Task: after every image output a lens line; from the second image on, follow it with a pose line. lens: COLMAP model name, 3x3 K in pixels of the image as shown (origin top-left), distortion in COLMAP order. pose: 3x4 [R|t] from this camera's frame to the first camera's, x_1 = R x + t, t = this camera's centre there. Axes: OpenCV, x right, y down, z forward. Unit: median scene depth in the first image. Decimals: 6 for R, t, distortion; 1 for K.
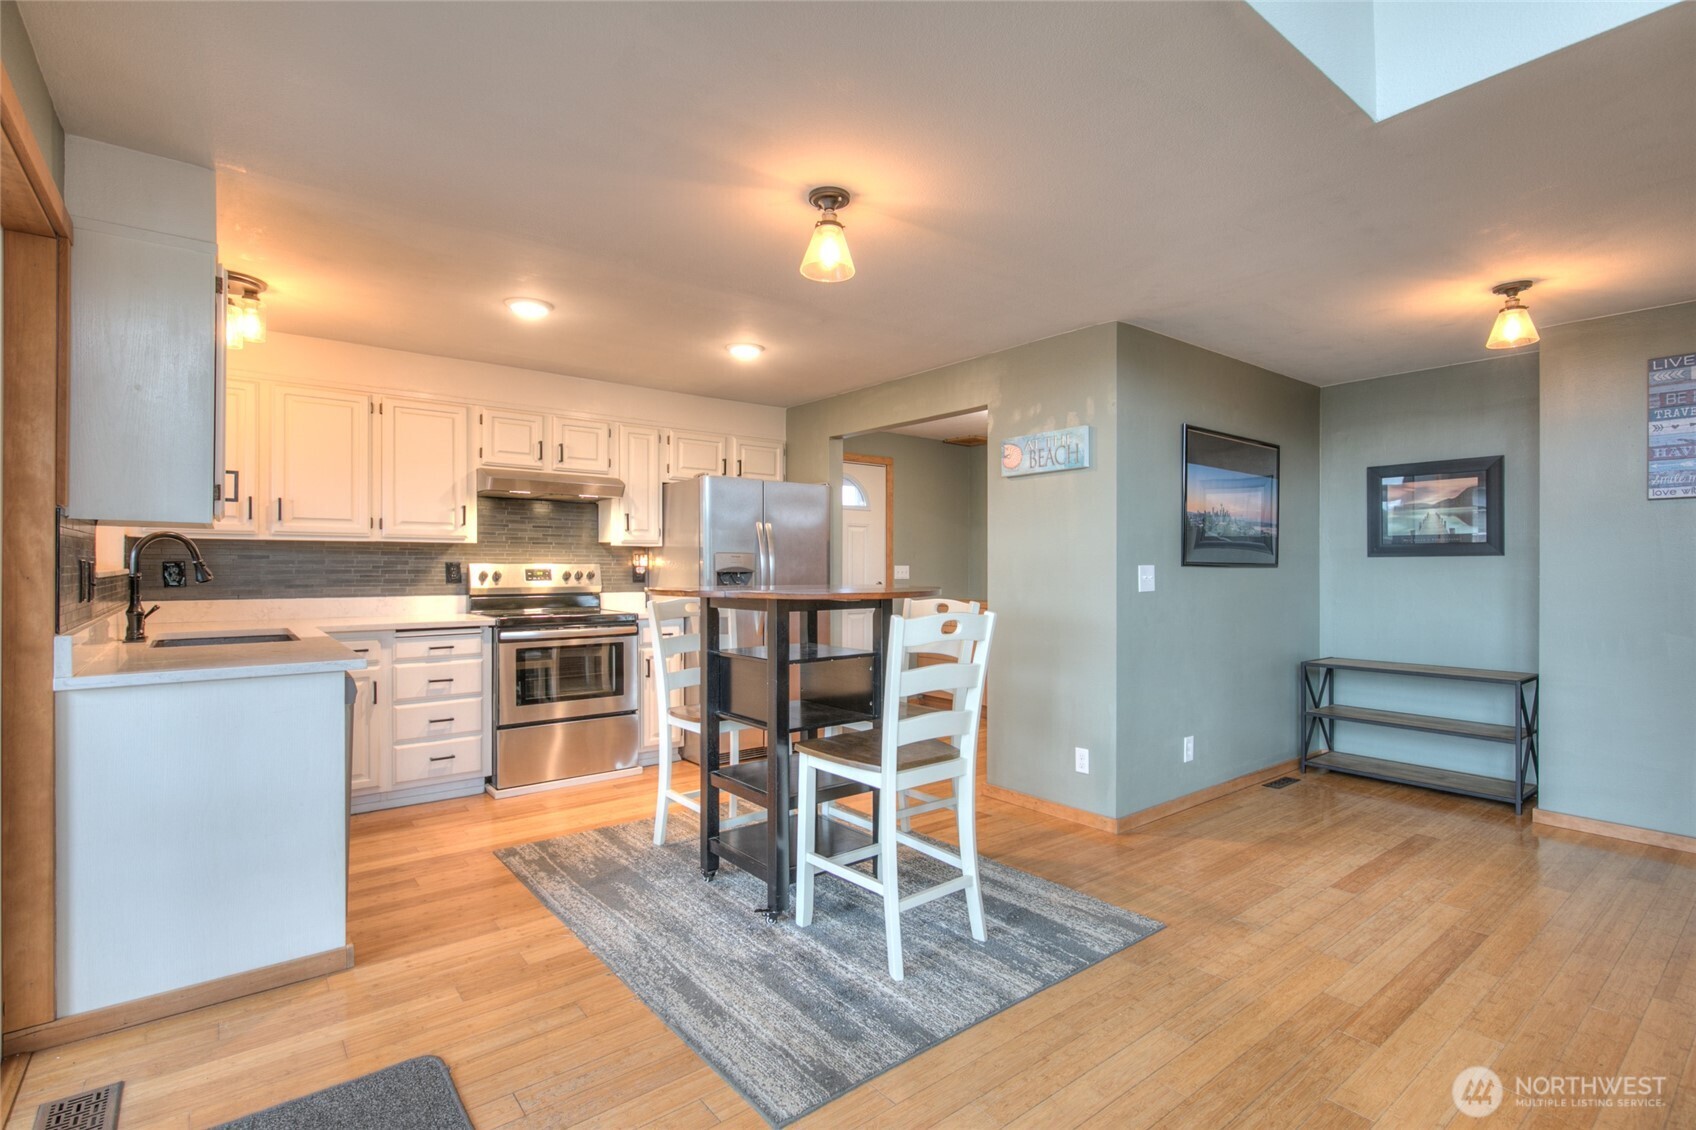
lens RADIAL K [[789.3, 0, 848.0], [0, 789.3, 565.0], [0, 0, 1]] dist [-0.001231, -0.000143]
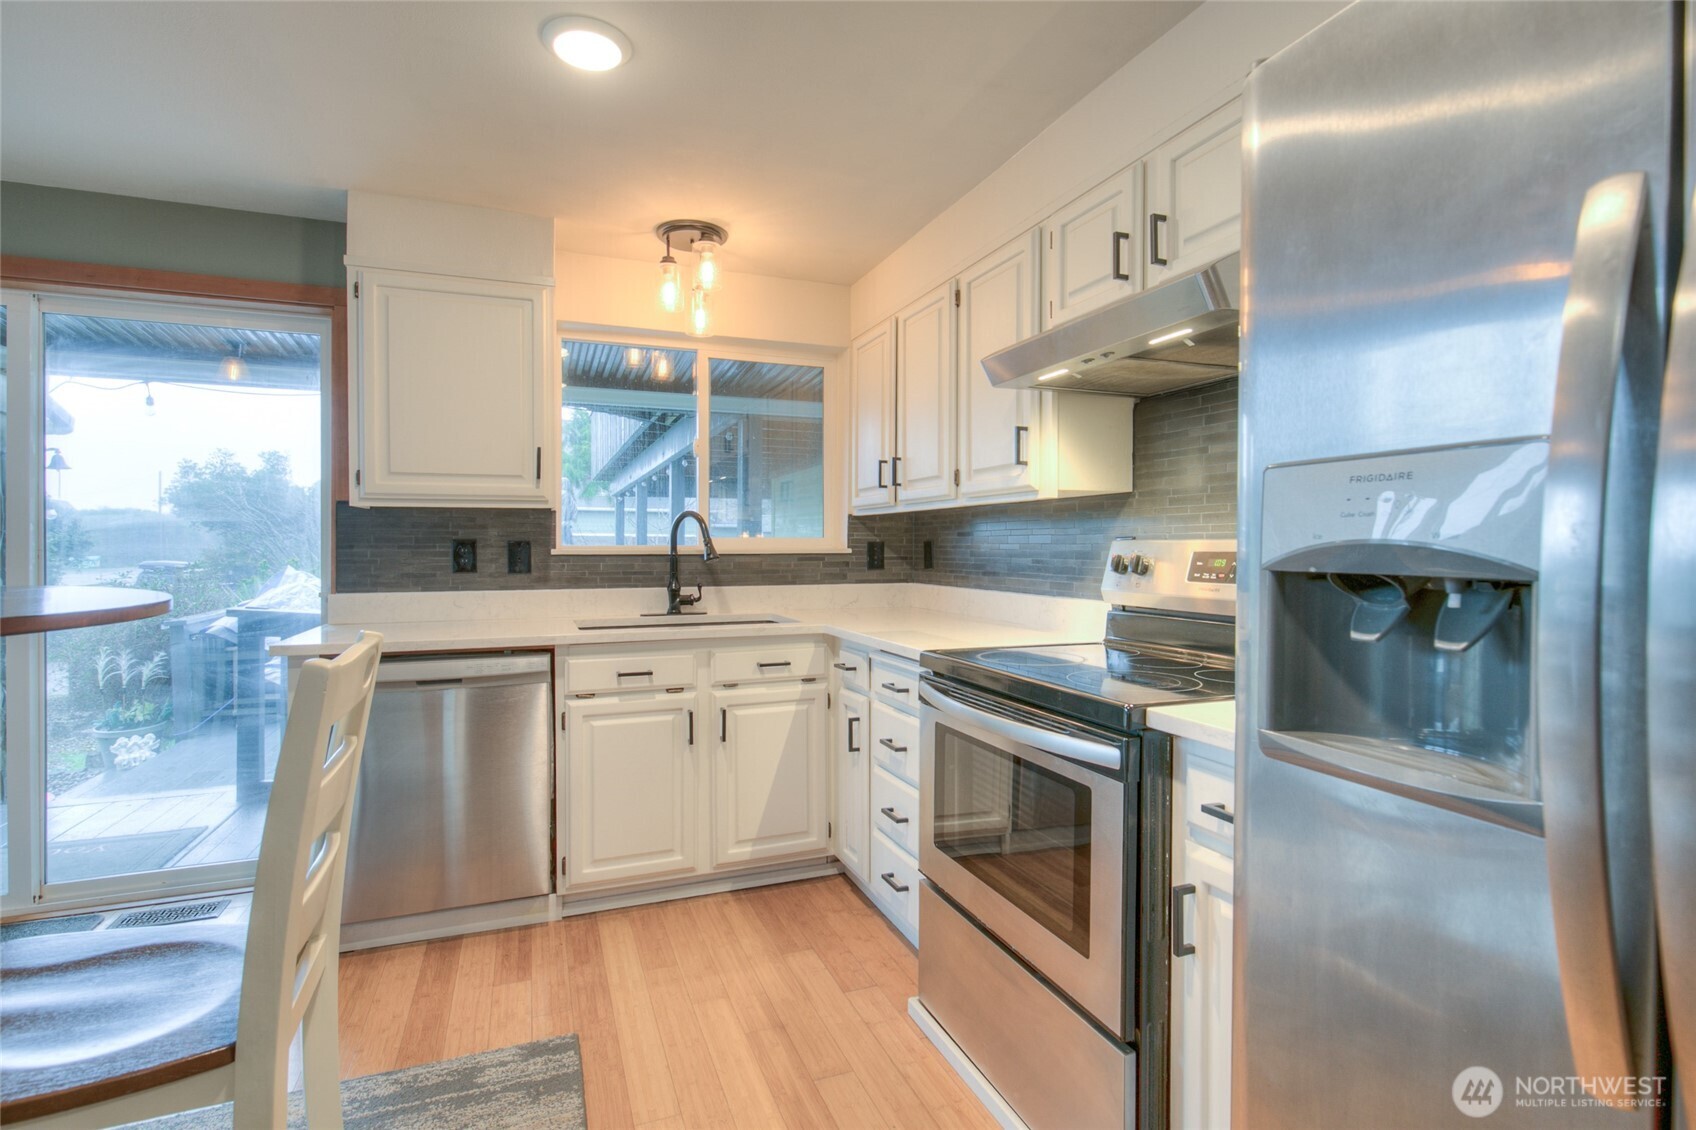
lens RADIAL K [[798.6, 0, 814.5], [0, 798.6, 547.0], [0, 0, 1]] dist [0.051170, -0.000054]
pose [[-0.314212, -0.002682, -0.949349, 0.051467], [0.001437, 0.999994, -0.003301, 0.004366], [0.949352, -0.002401, -0.314206, 0.999526]]
